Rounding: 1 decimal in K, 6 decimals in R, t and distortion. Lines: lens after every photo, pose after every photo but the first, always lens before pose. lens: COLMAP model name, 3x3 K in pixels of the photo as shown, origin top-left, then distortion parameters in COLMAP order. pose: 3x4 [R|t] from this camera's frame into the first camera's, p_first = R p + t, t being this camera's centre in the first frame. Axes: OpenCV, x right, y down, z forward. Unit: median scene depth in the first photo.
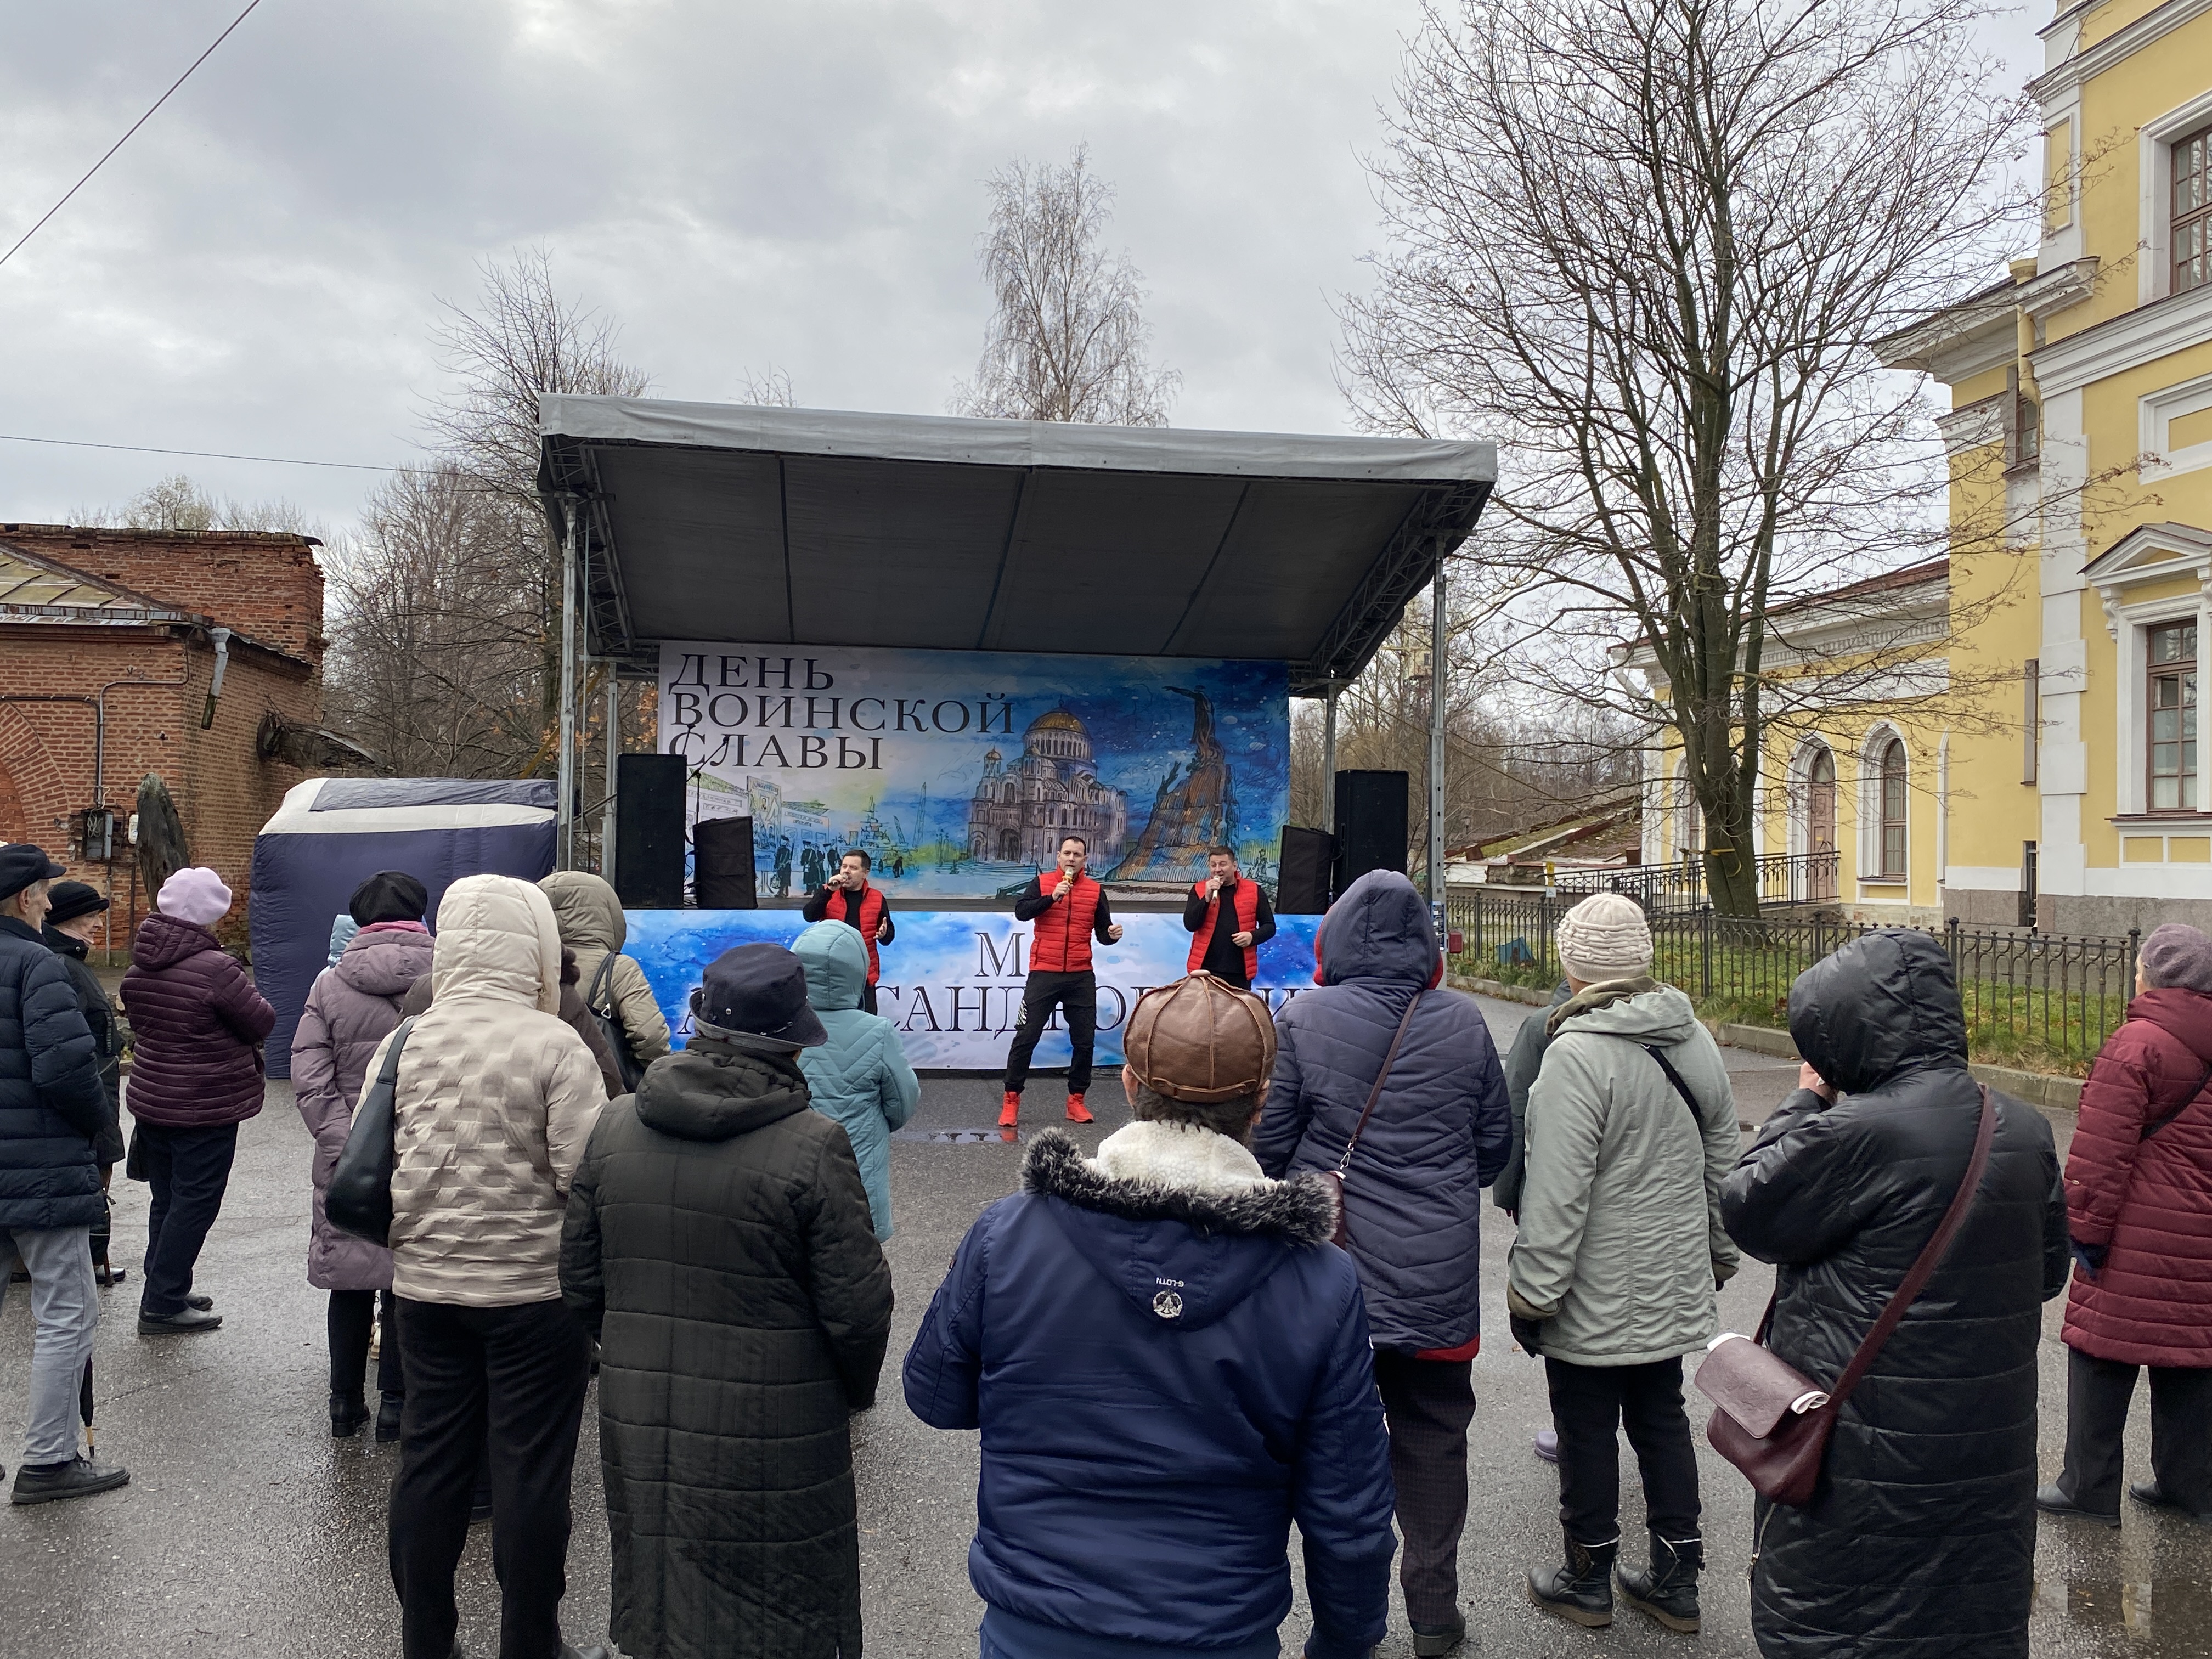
lens RADIAL K [[2018.1, 0, 1136.7], [0, 2018.1, 789.8], [0, 0, 1]] dist [0.174573, -0.526281]
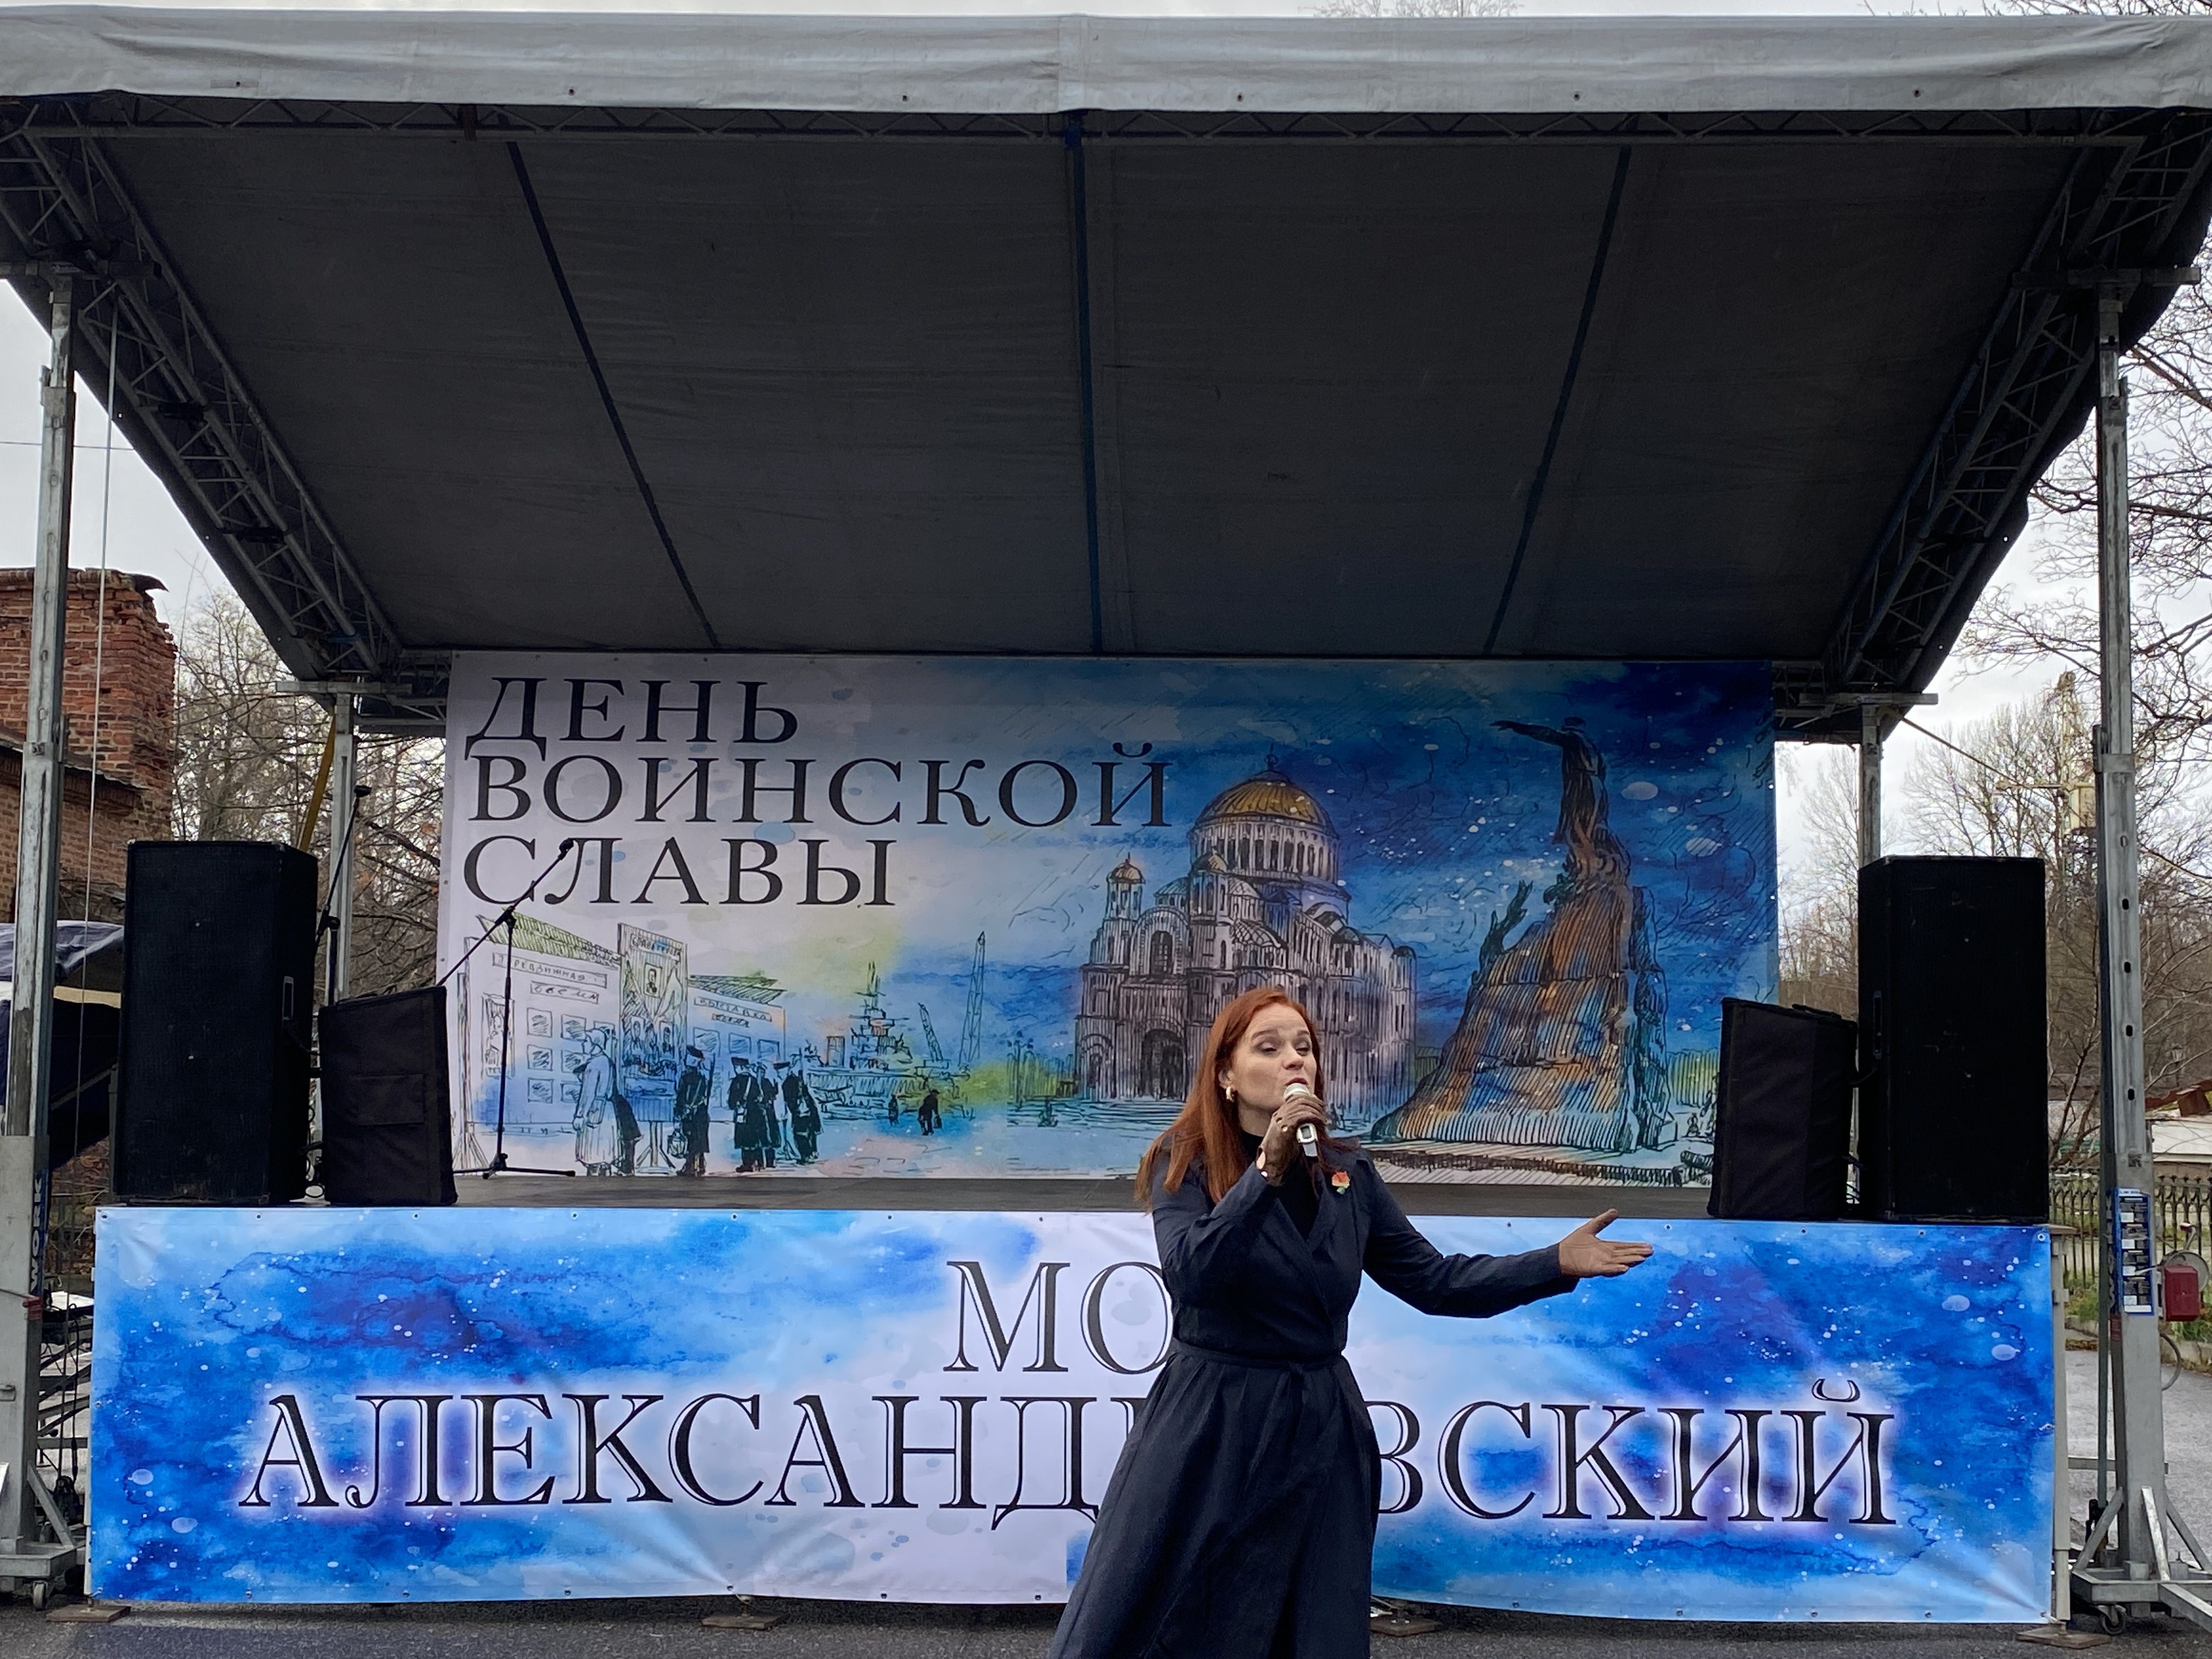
lens RADIAL K [[2905.7, 0, 1129.9], [0, 2905.7, 838.5], [0, 0, 1]] dist [0.199524, -0.642399]
pose [[0.984564, -0.020149, -0.173861, 0.047872], [0.009152, 0.997919, -0.063821, 0.018088], [0.174785, 0.061244, 0.982700, 0.329071]]
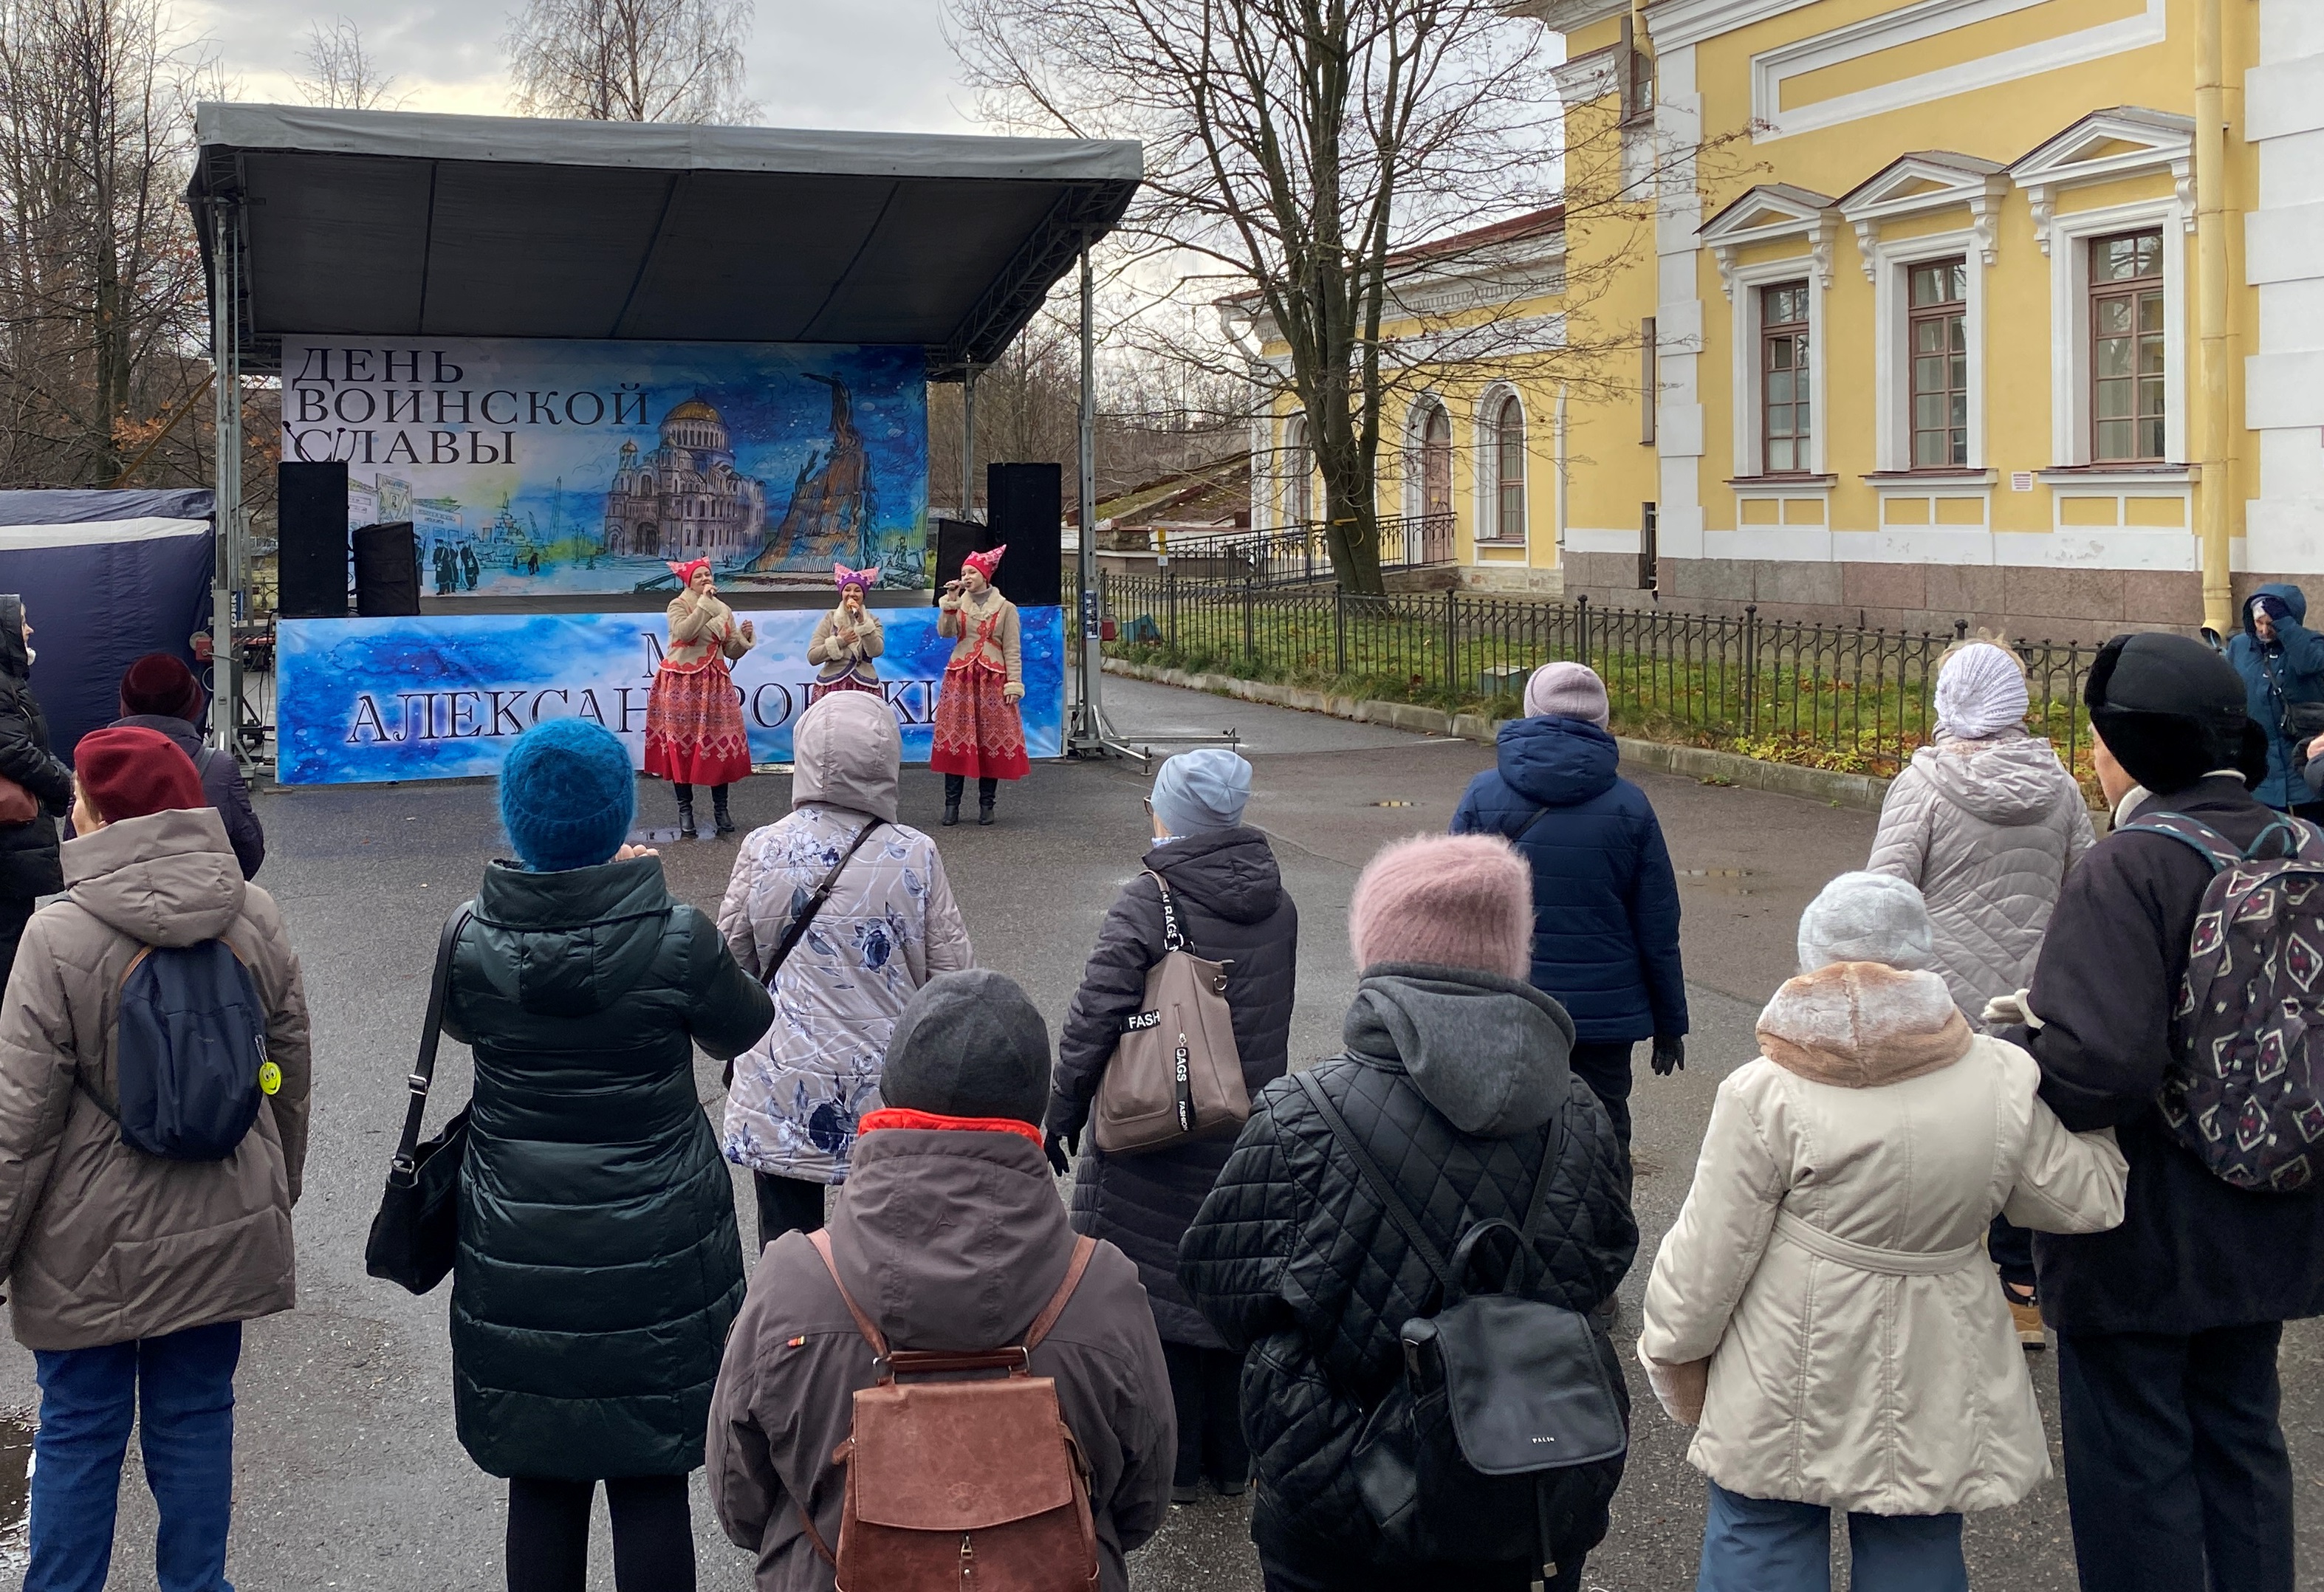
lens RADIAL K [[2263.7, 0, 875.3], [0, 2263.7, 484.8], [0, 0, 1]] dist [0.109919, -0.001393]
pose [[0.996019, -0.018015, 0.087297, -0.048001], [0.016280, 0.999656, 0.020548, -0.019329], [-0.087637, -0.019045, 0.995970, -0.103119]]
